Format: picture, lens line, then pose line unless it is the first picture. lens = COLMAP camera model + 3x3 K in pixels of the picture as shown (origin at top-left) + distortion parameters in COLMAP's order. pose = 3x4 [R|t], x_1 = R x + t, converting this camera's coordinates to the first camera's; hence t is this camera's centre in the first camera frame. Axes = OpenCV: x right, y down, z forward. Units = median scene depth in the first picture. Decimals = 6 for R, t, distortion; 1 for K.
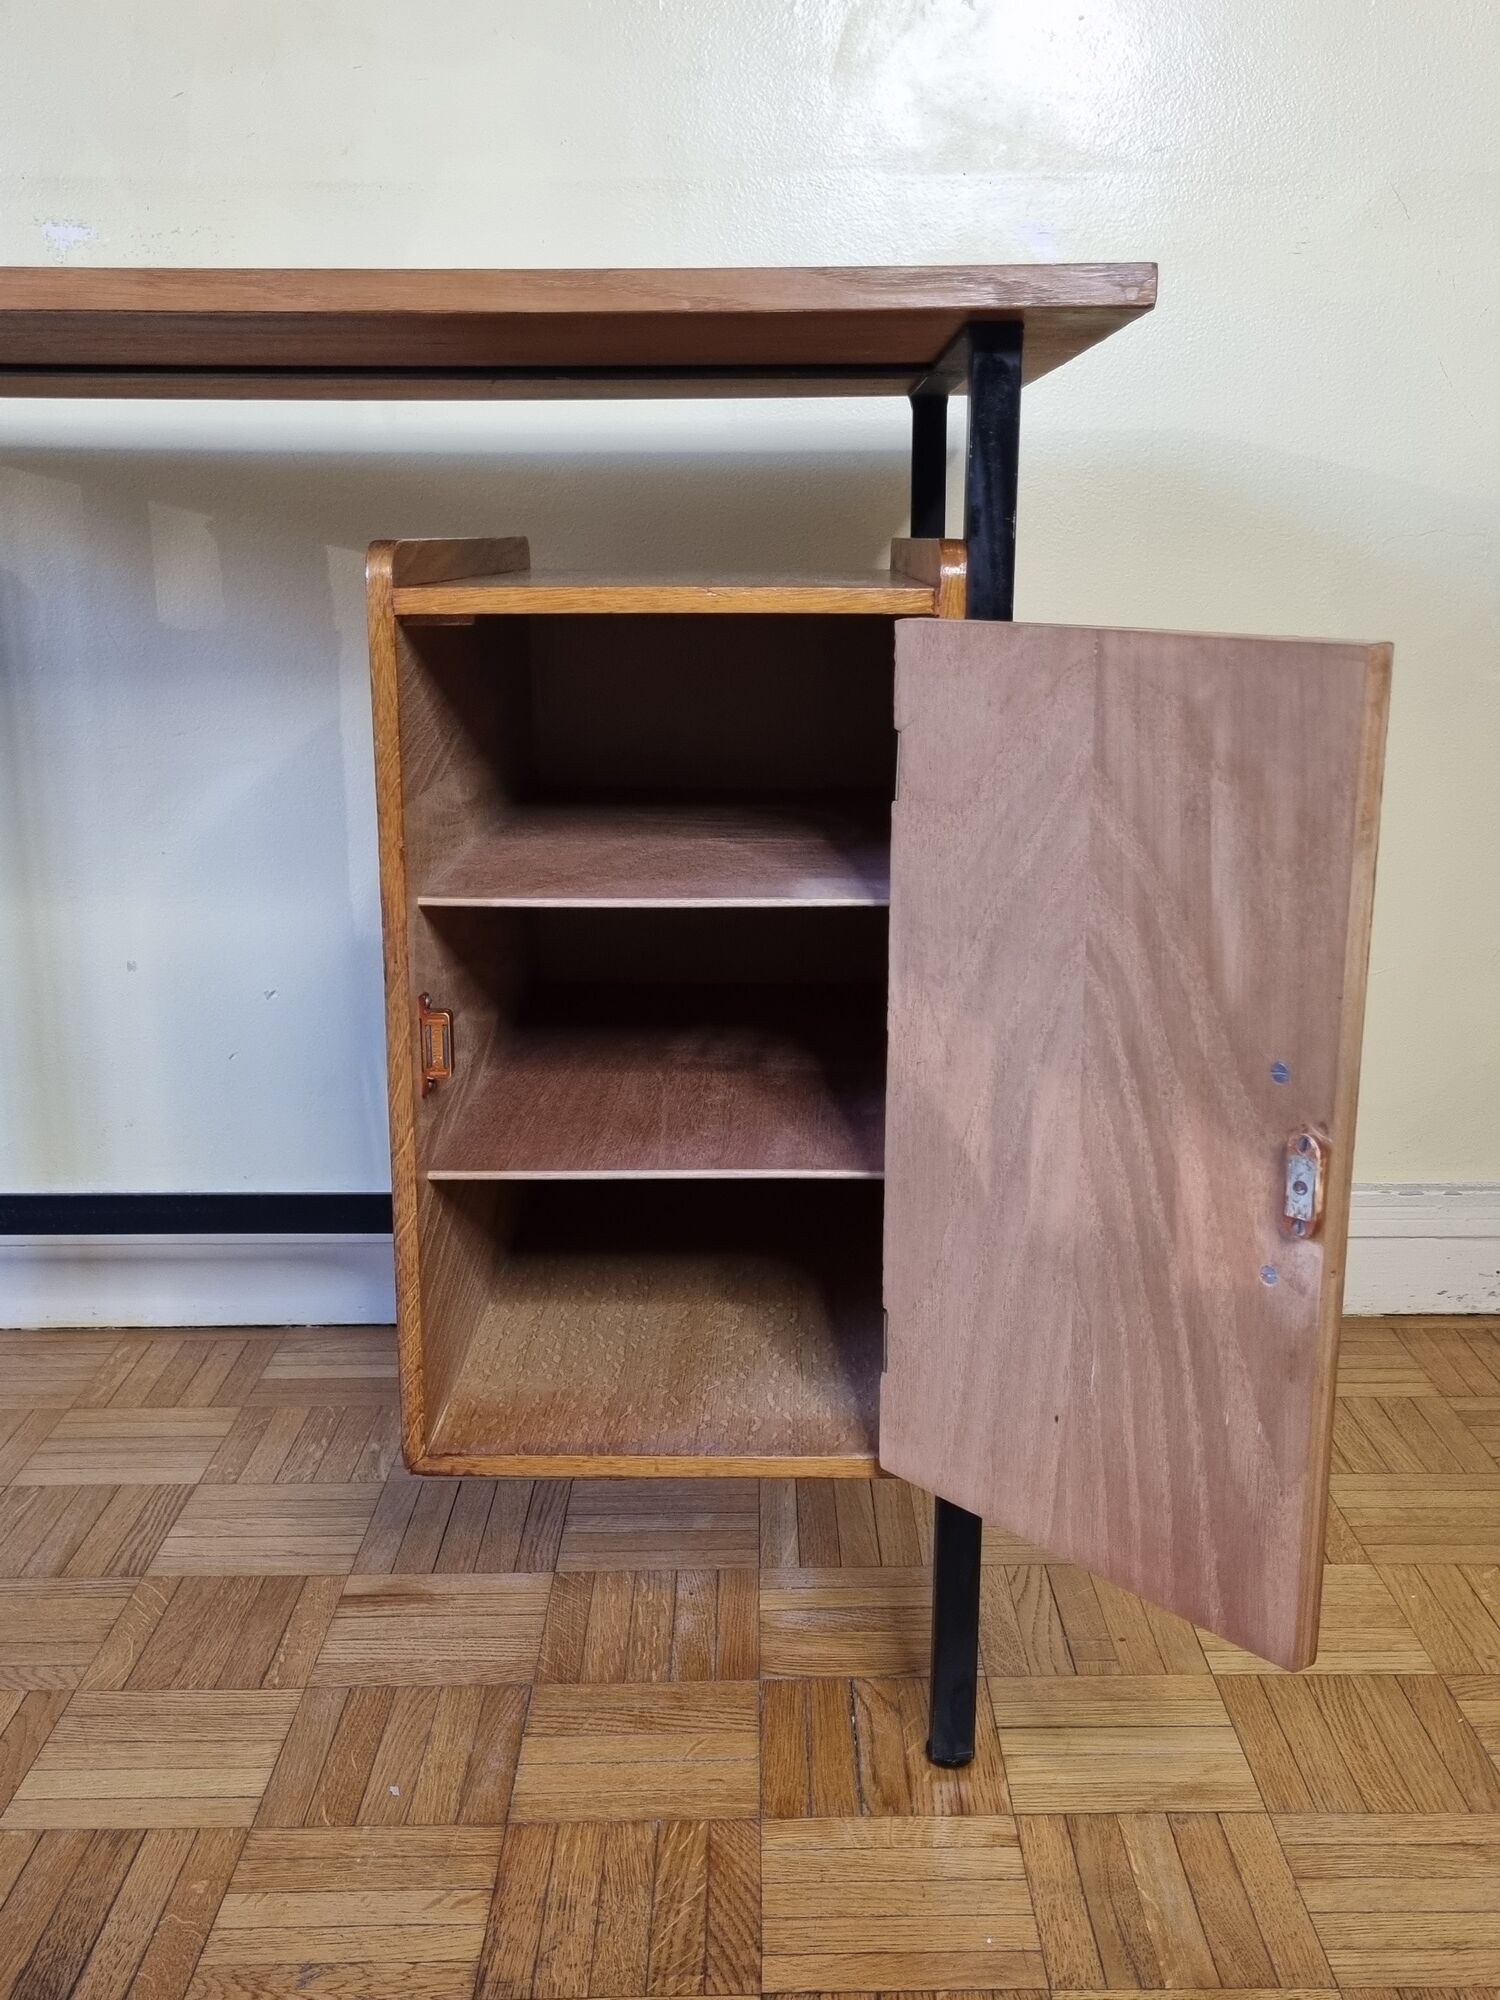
lens RADIAL K [[2112.1, 0, 786.6], [0, 2112.1, 1016.2], [0, 0, 1]] dist [0.032829, 0.000000]
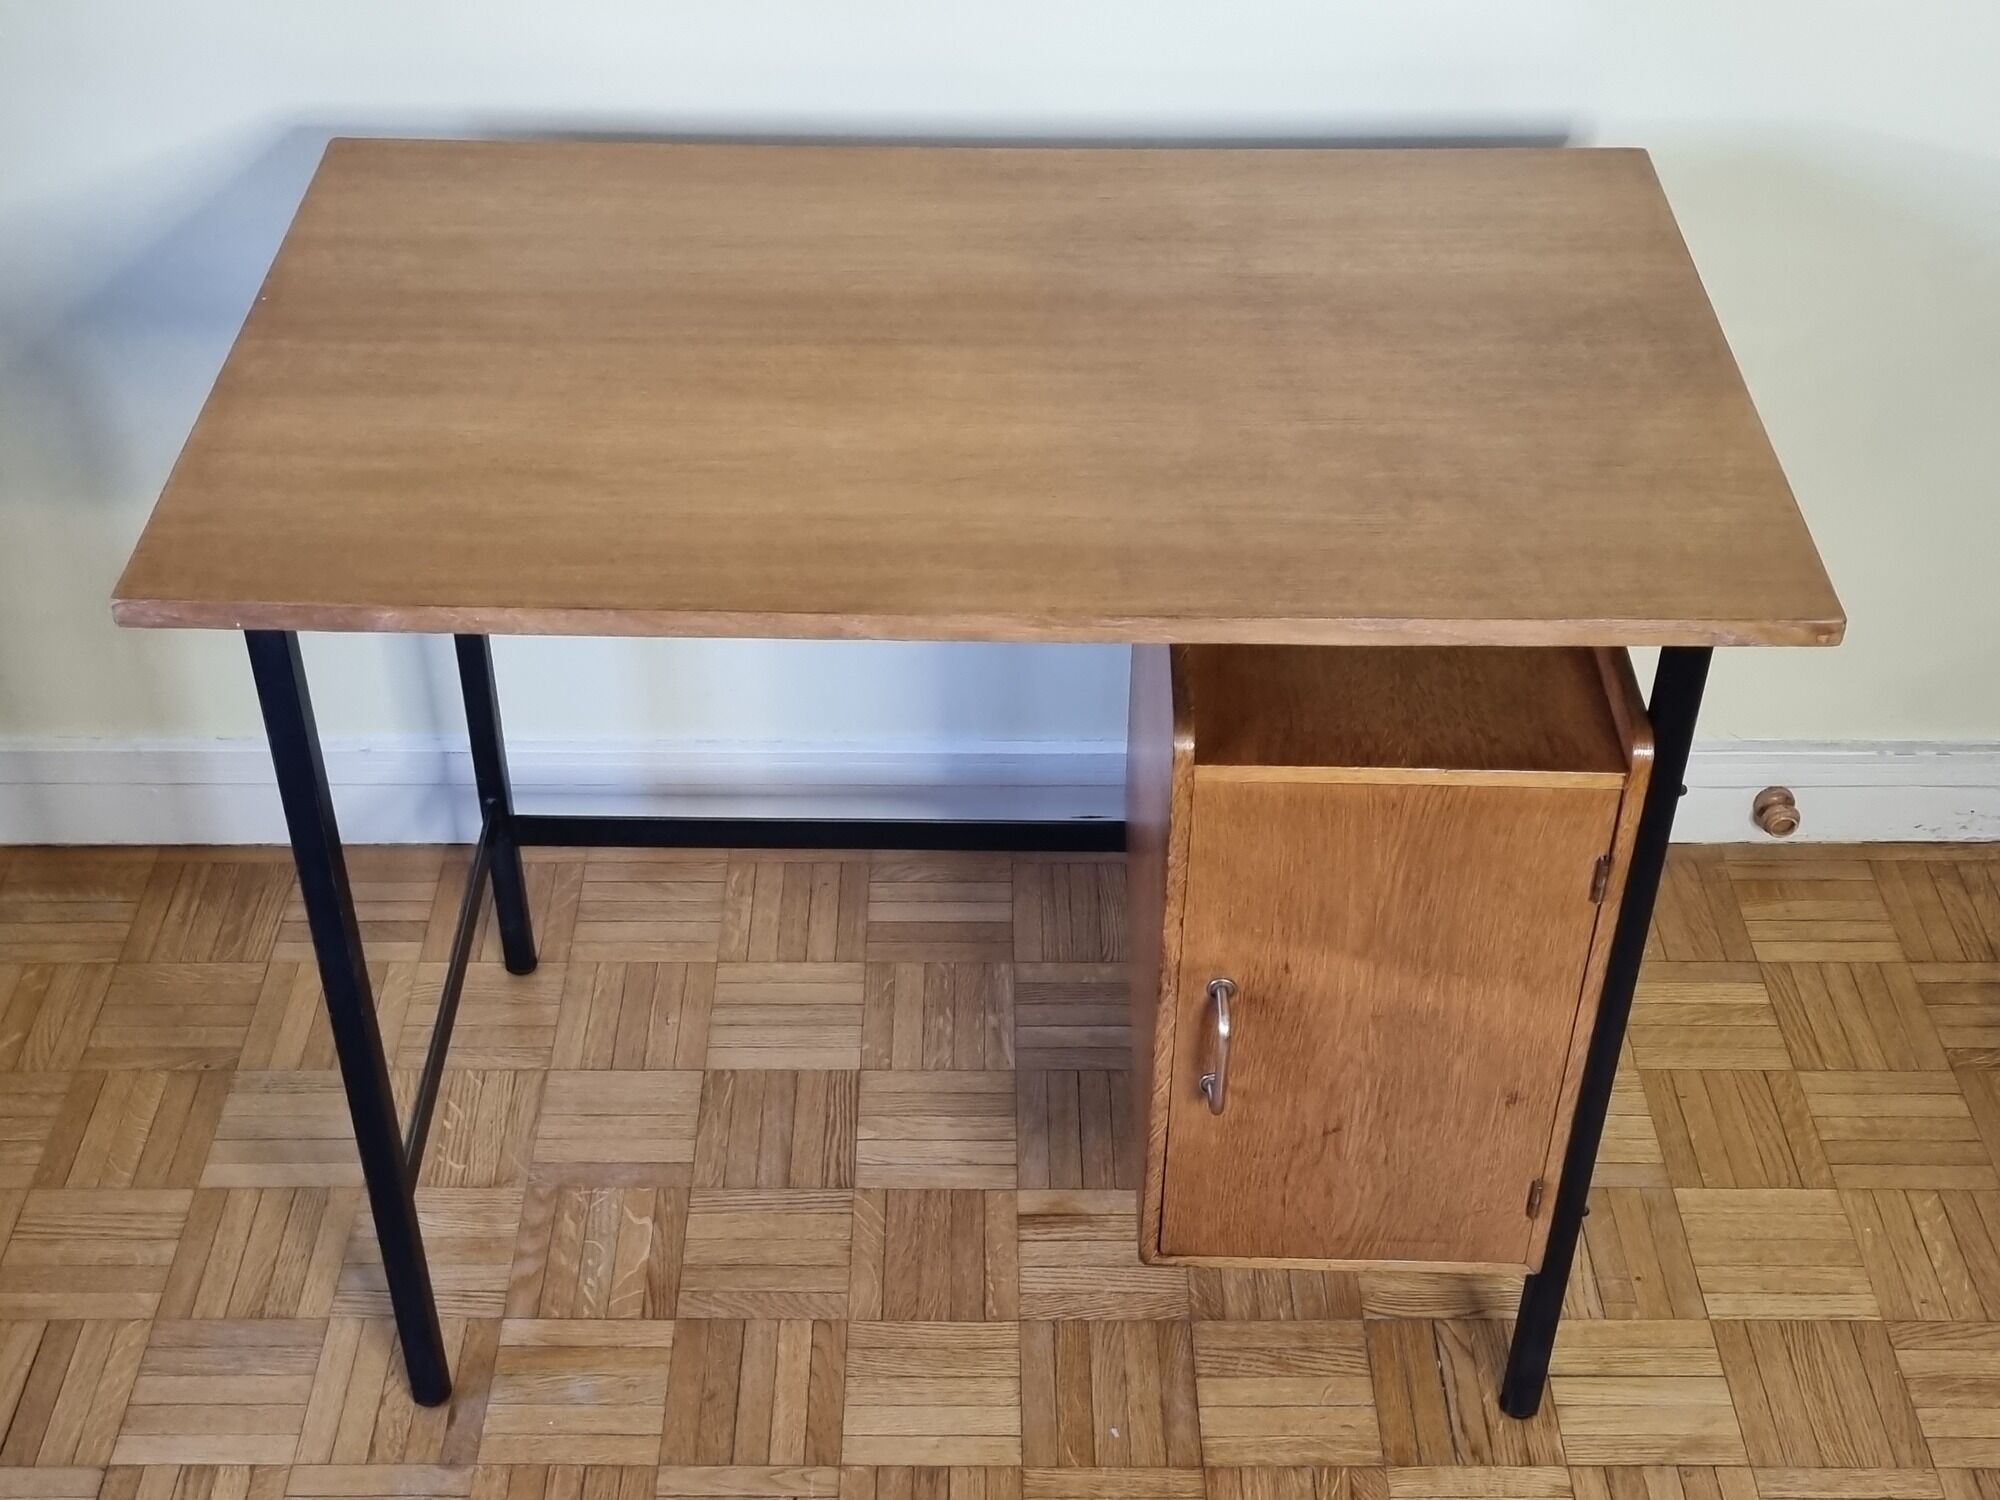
lens RADIAL K [[2657.1, 0, 964.3], [0, 2657.1, 737.9], [0, 0, 1]] dist [0.036321, 0.000000]
pose [[0.999905, 0.010237, -0.009234, -0.242014], [-0.005292, 0.903492, 0.428572, -0.701644], [0.012730, -0.428482, 0.903461, -0.333915]]
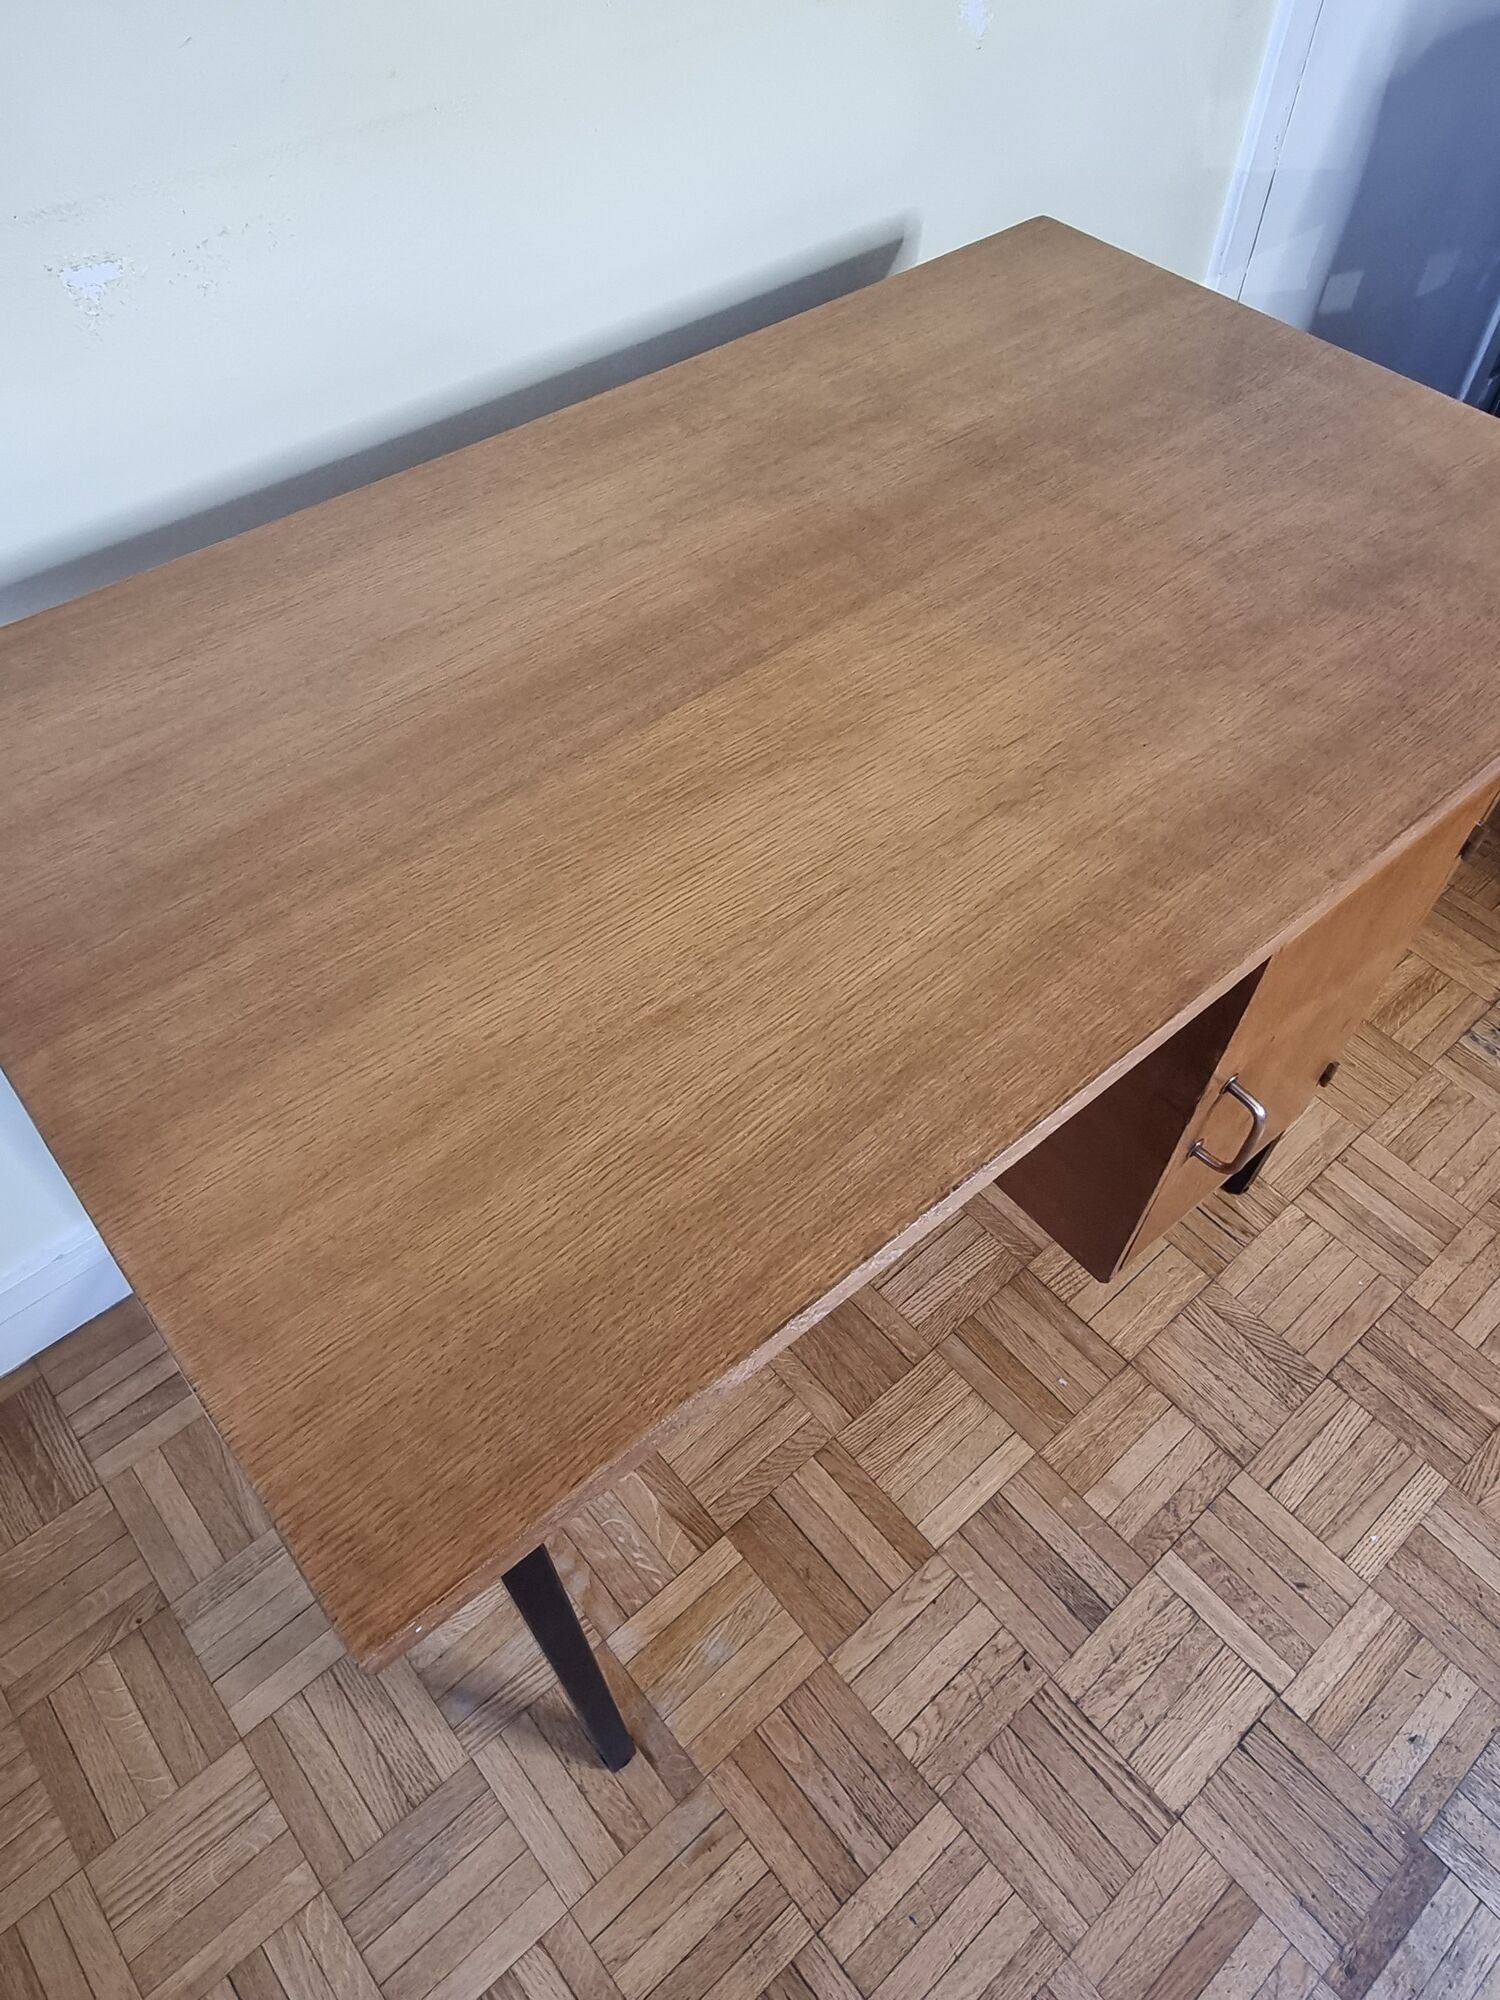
lens RADIAL K [[1332.0, 0, 755.3], [0, 1332.0, 1003.7], [0, 0, 1]] dist [0.008070, -0.013316]
pose [[0.761071, -0.506255, 0.405558, -0.600534], [0.133274, 0.733915, 0.666038, -0.576313], [-0.634830, -0.452852, 0.626031, 0.542005]]
